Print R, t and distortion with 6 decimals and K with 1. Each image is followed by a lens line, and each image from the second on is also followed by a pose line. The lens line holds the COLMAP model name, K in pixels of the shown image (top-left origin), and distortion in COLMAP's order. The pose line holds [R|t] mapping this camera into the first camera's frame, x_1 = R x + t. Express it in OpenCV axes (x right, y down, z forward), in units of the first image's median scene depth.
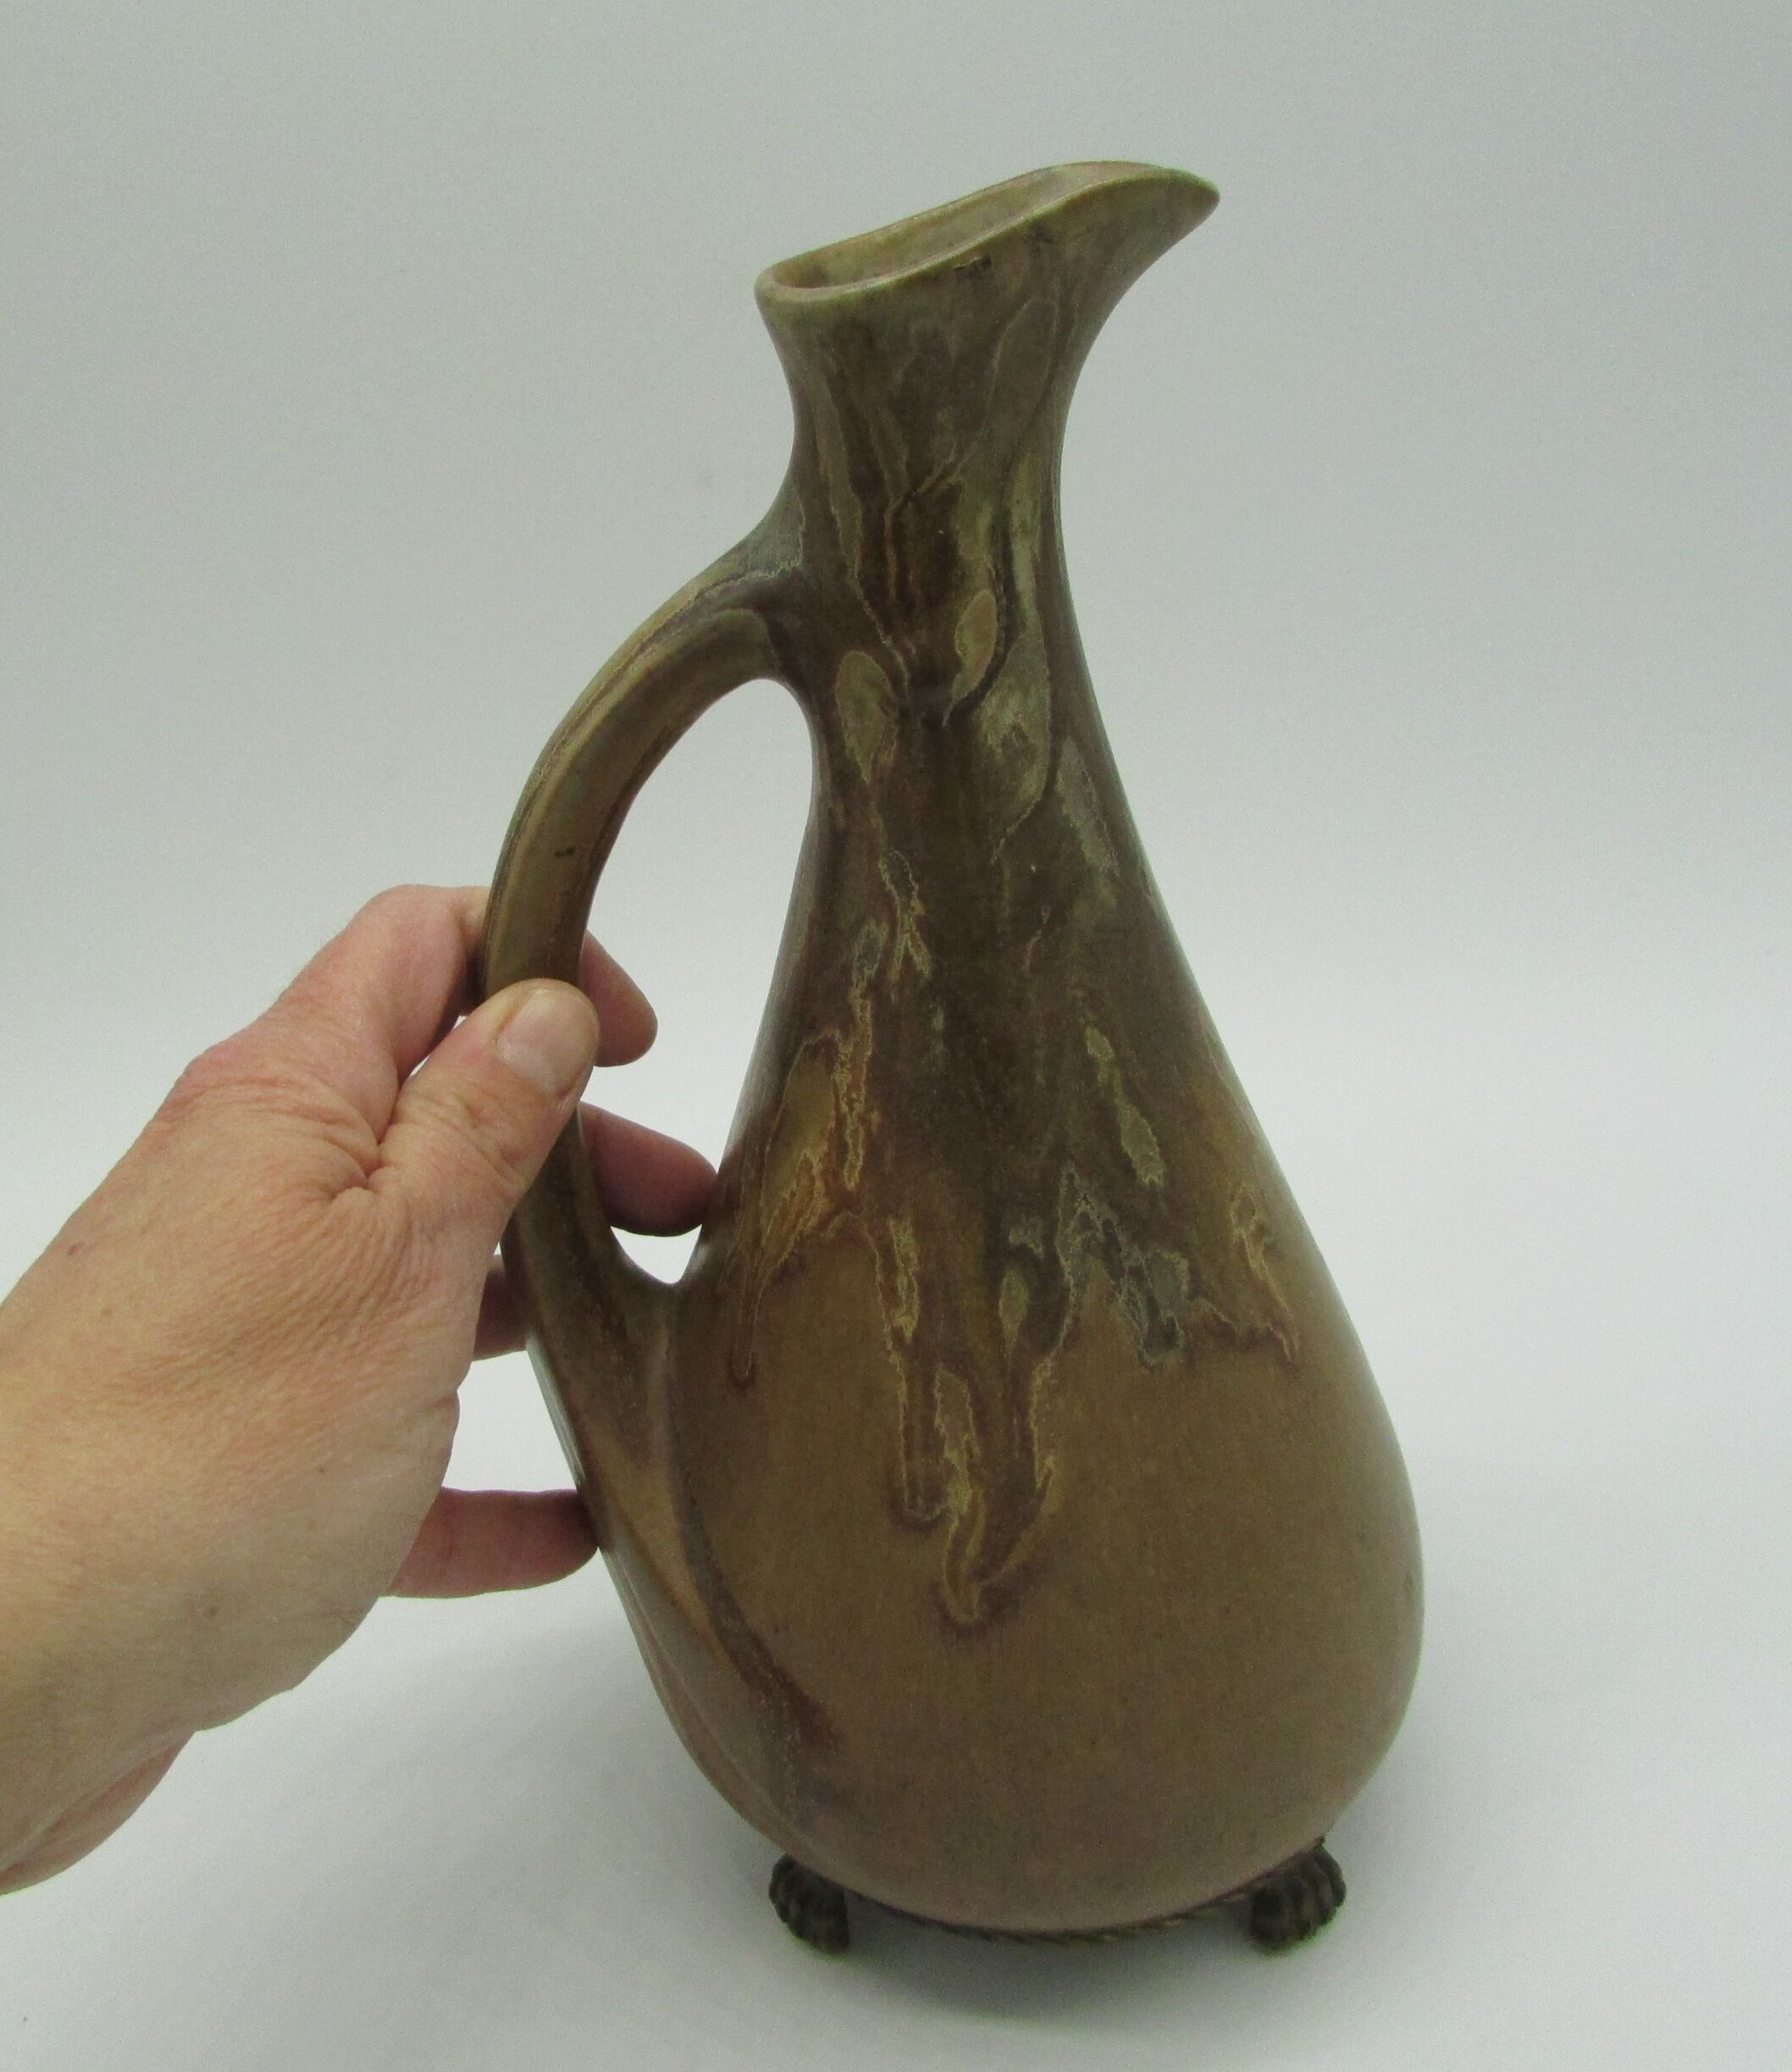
lens RADIAL K [[2030.2, 0, 839.0], [0, 2030.2, 1010.8], [0, 0, 1]] dist [-0.032308, 0.000000]
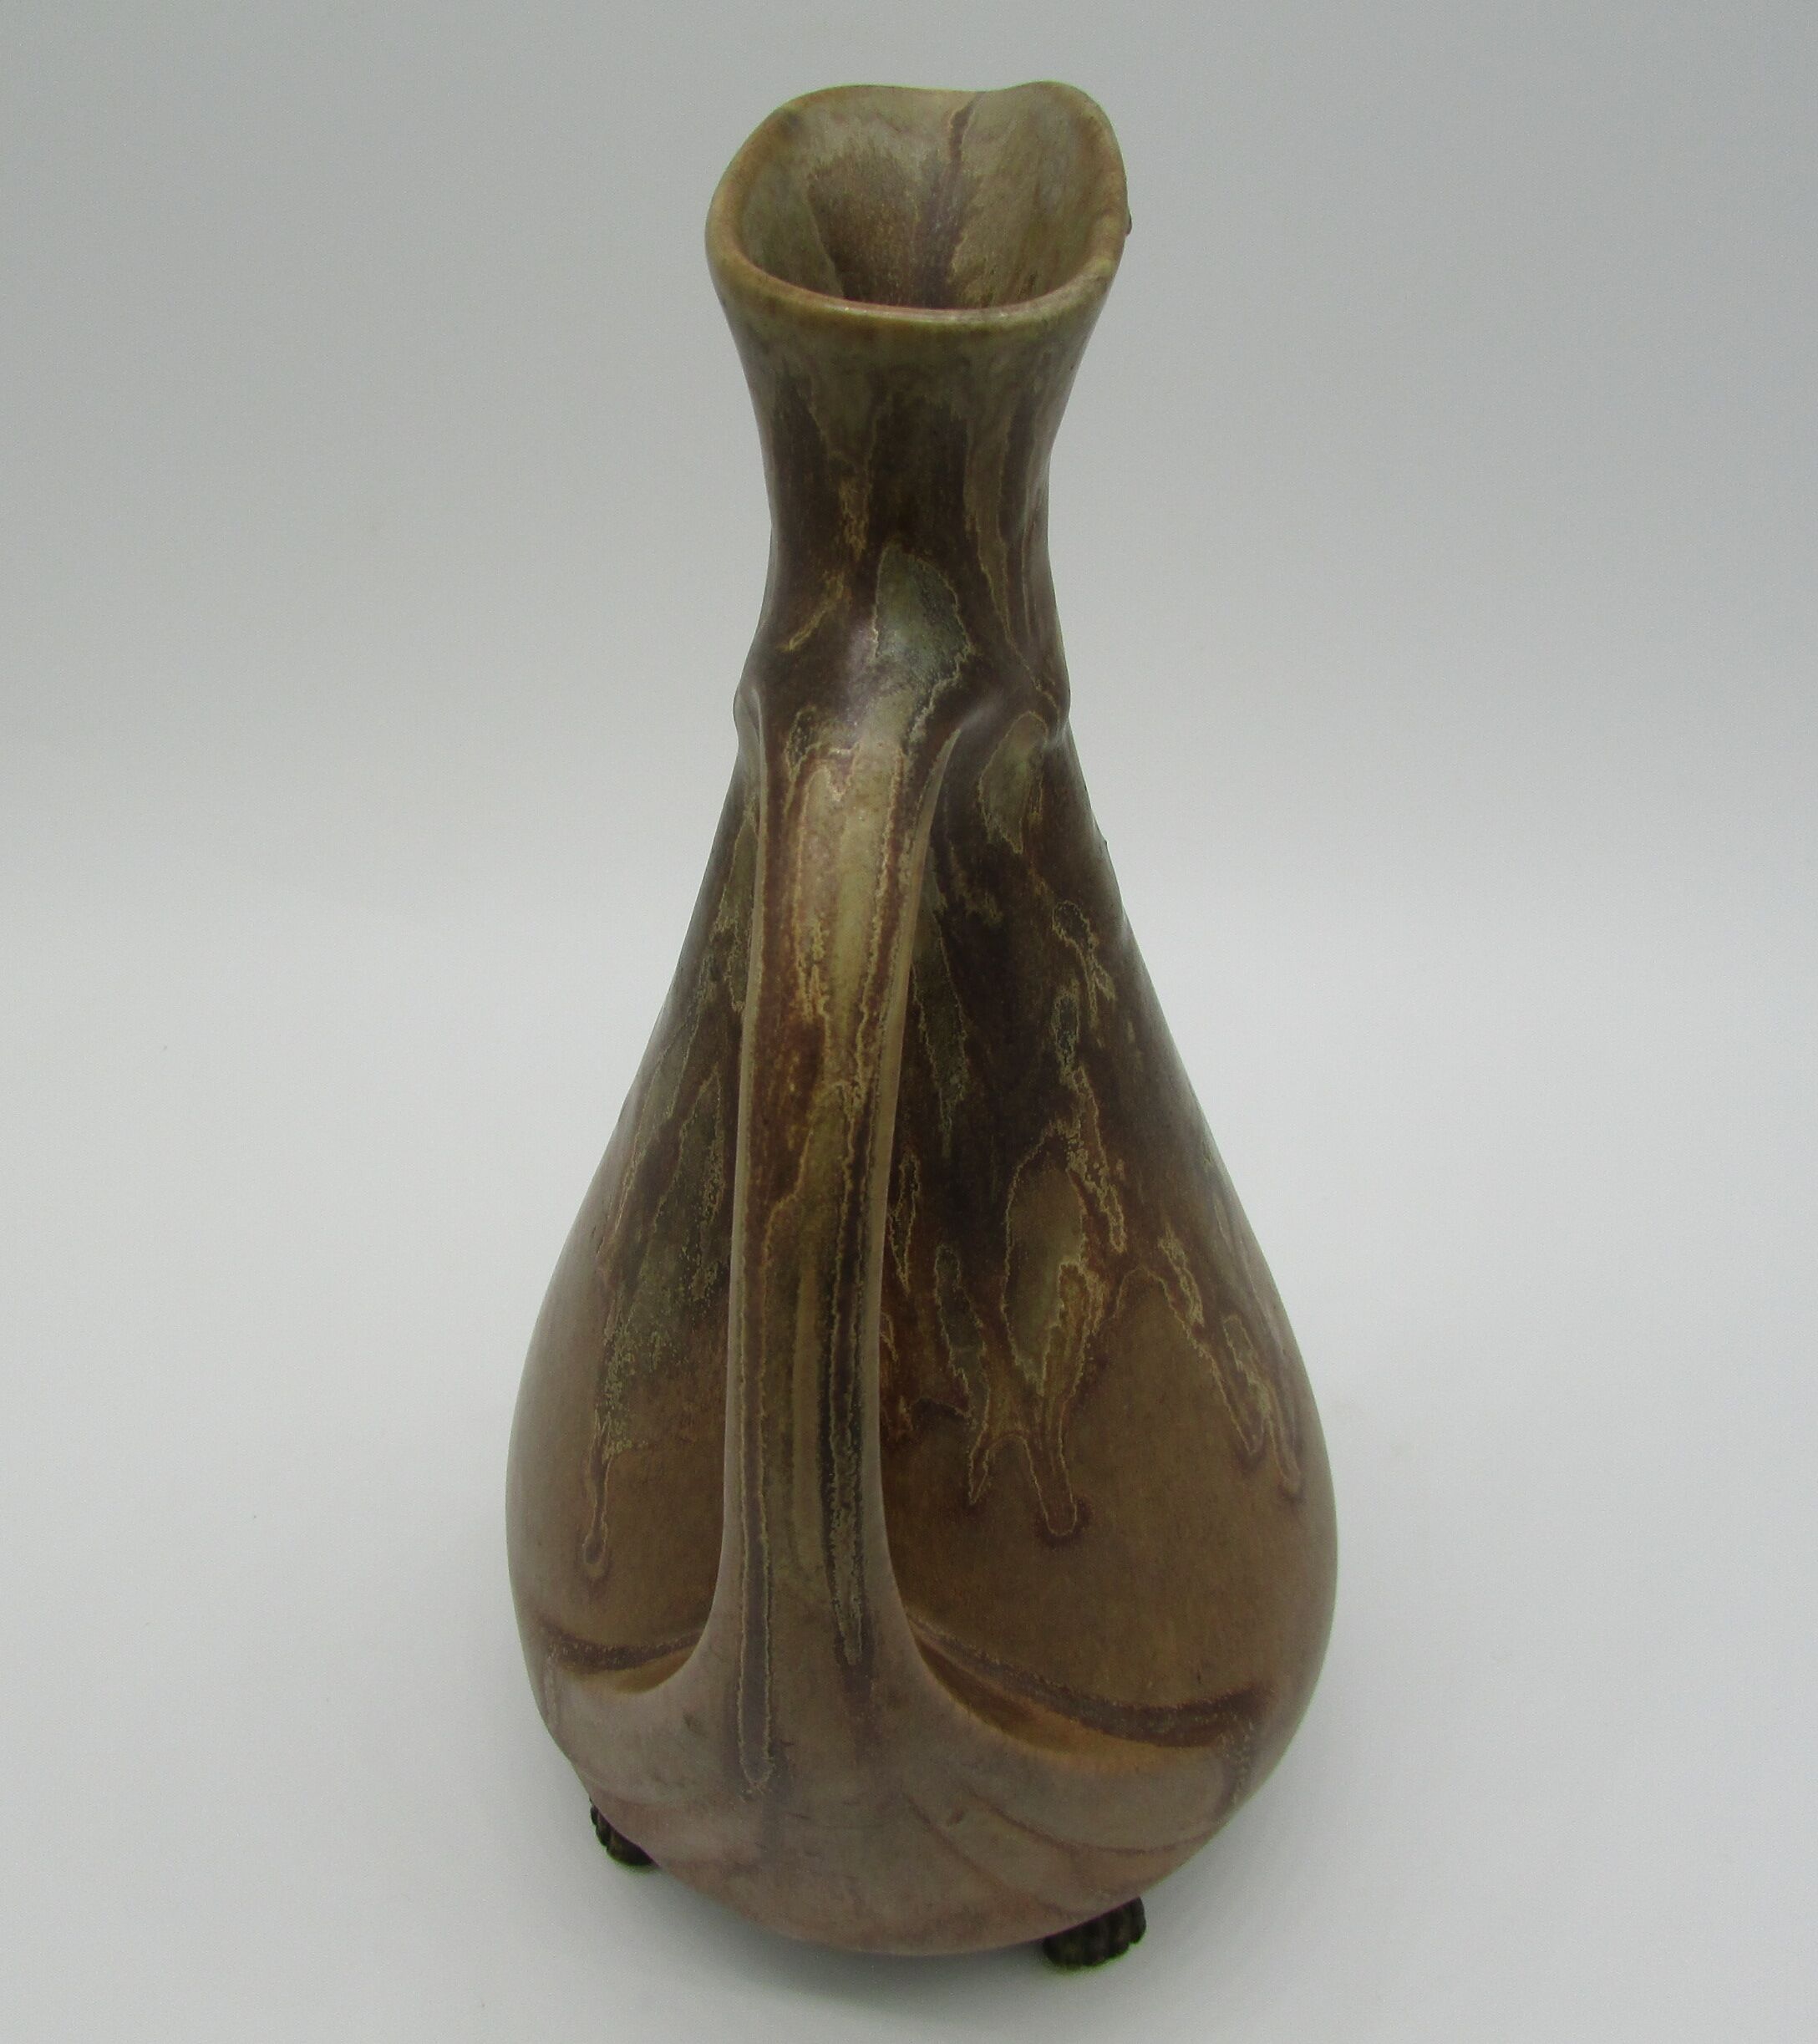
lens RADIAL K [[1999.0, 0, 900.9], [0, 1999.0, 1012.7], [0, 0, 1]] dist [-0.034565, 0.000000]
pose [[0.189816, -0.535040, 0.823227, -0.712931], [0.435988, 0.797200, 0.417596, -0.426300], [-0.879707, 0.279650, 0.384592, 0.731694]]
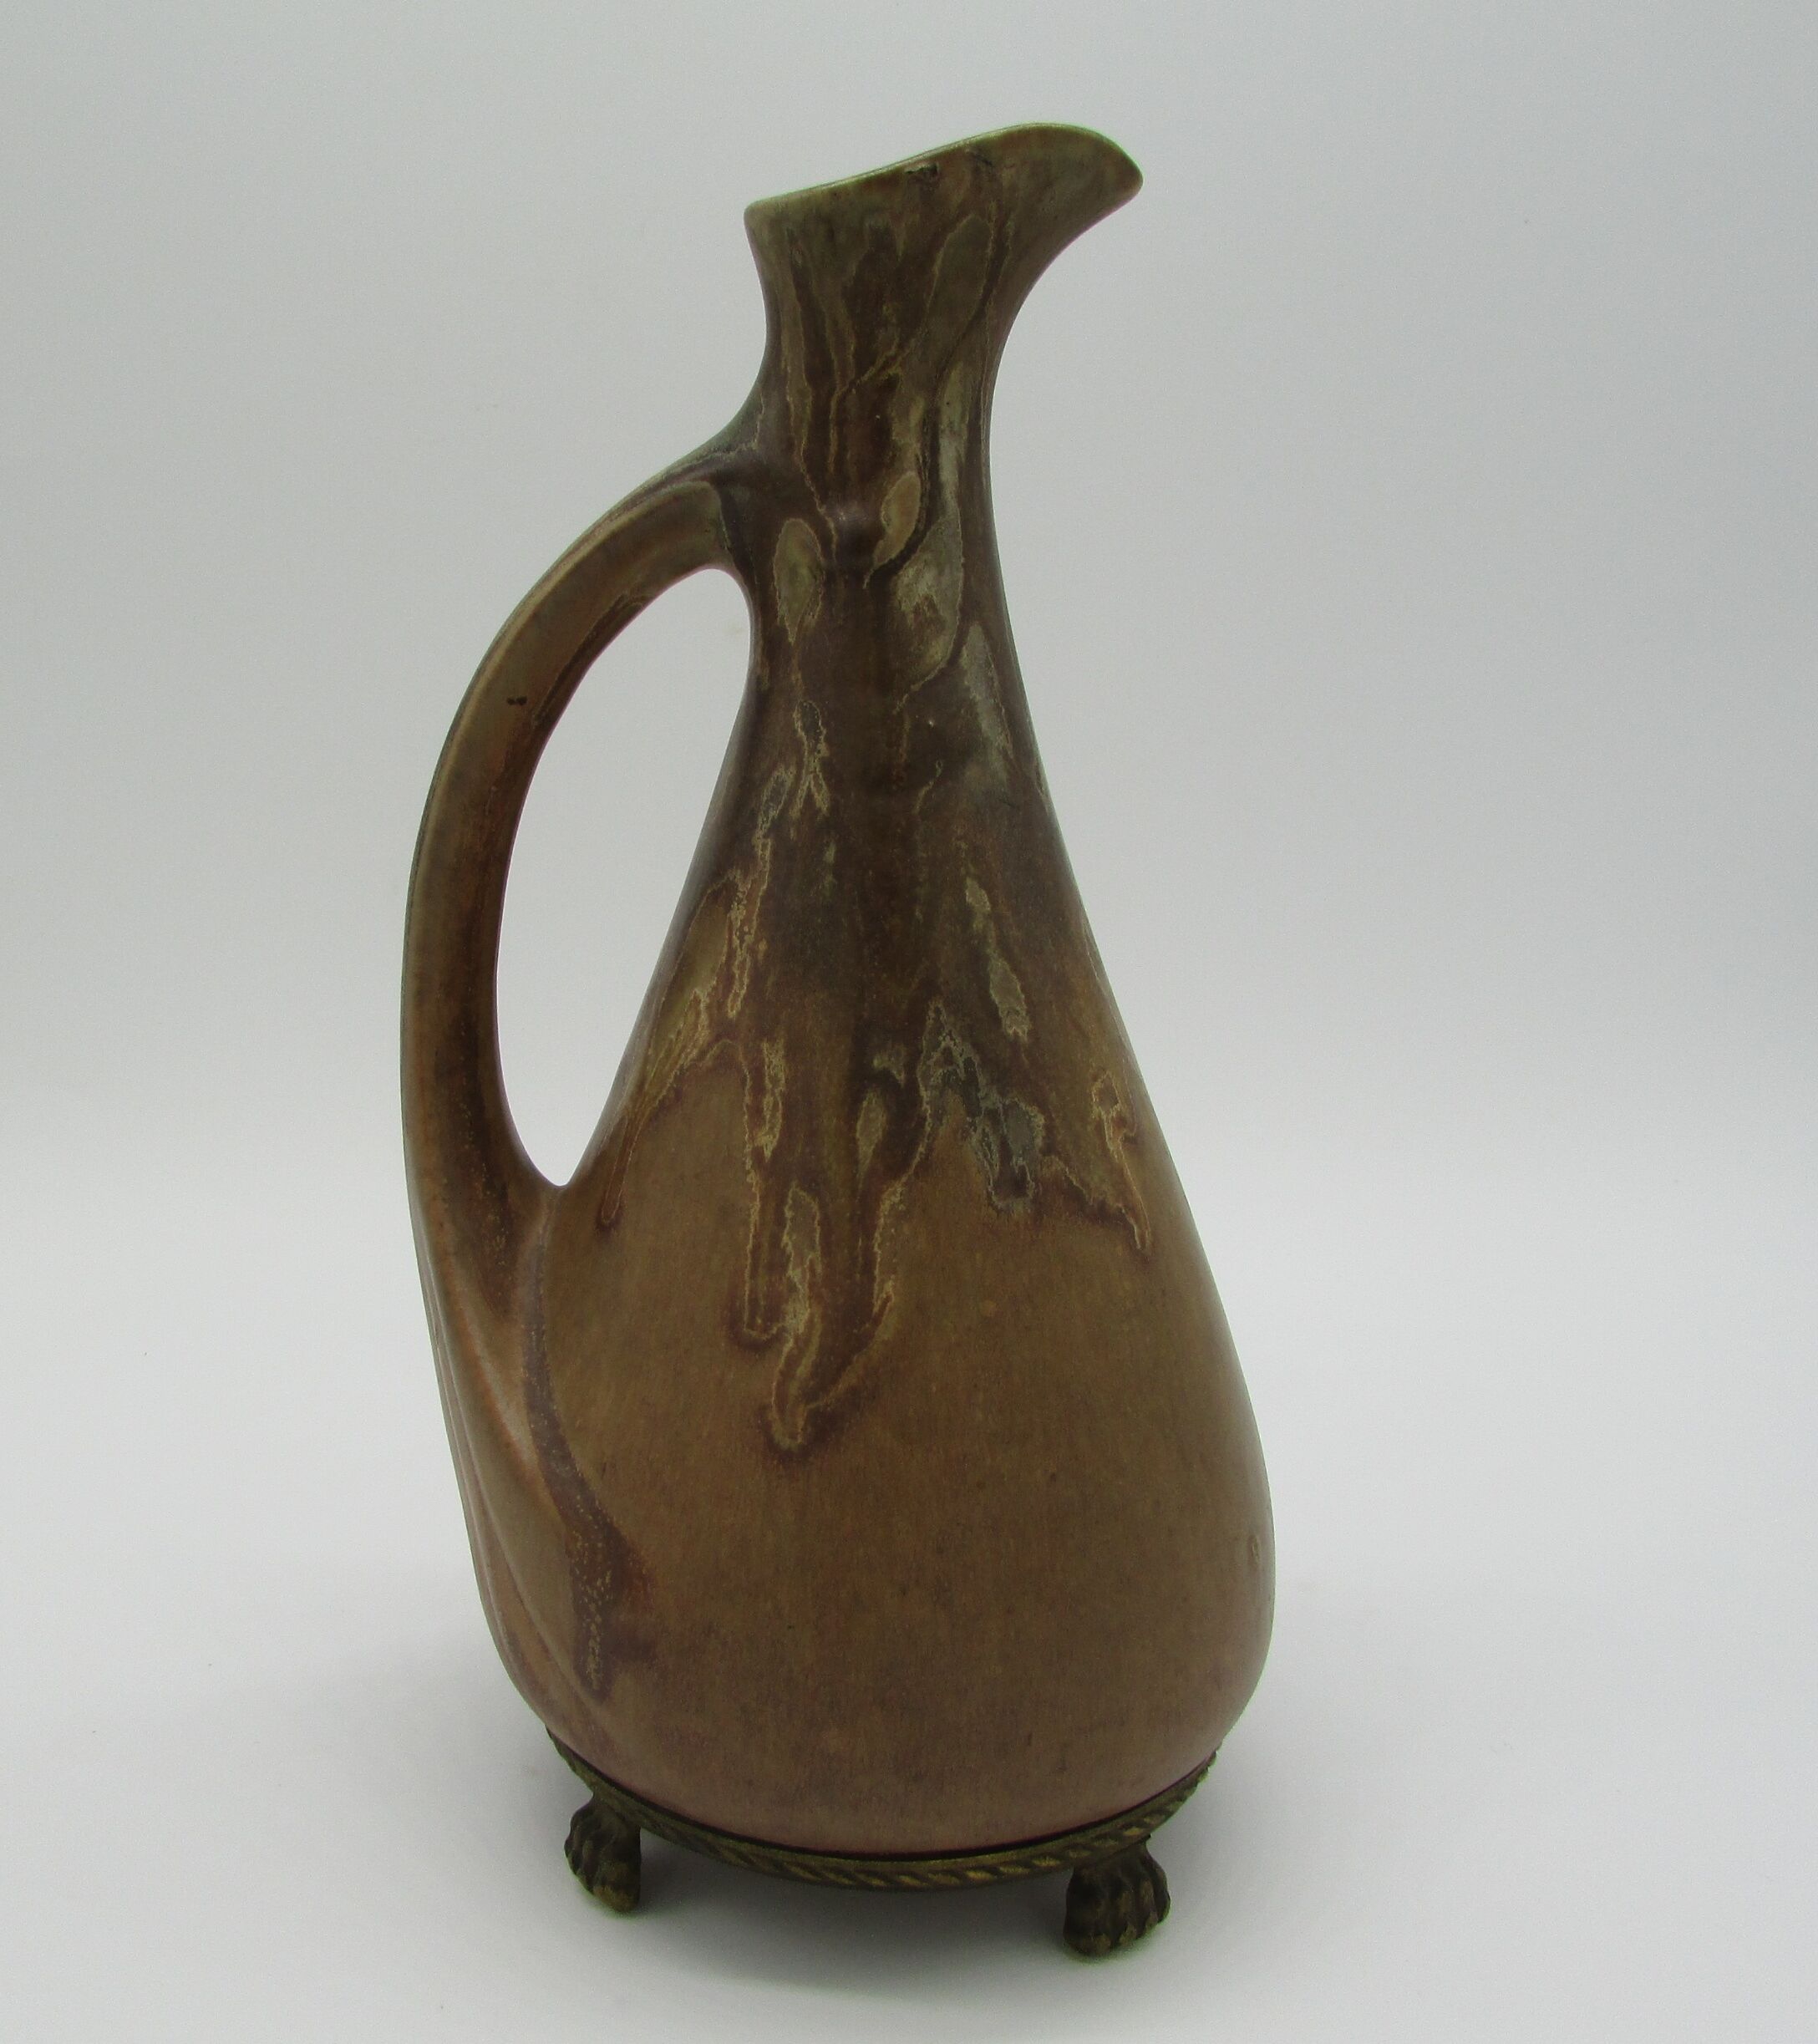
lens RADIAL K [[1999.0, 0, 797.2], [0, 1999.0, 1004.4], [0, 0, 1]] dist [-0.034565, 0.000000]
pose [[0.992114, 0.115114, -0.049592, 0.092532], [-0.124072, 0.958110, -0.258130, 0.354370], [0.017801, 0.262247, 0.964837, -0.002652]]
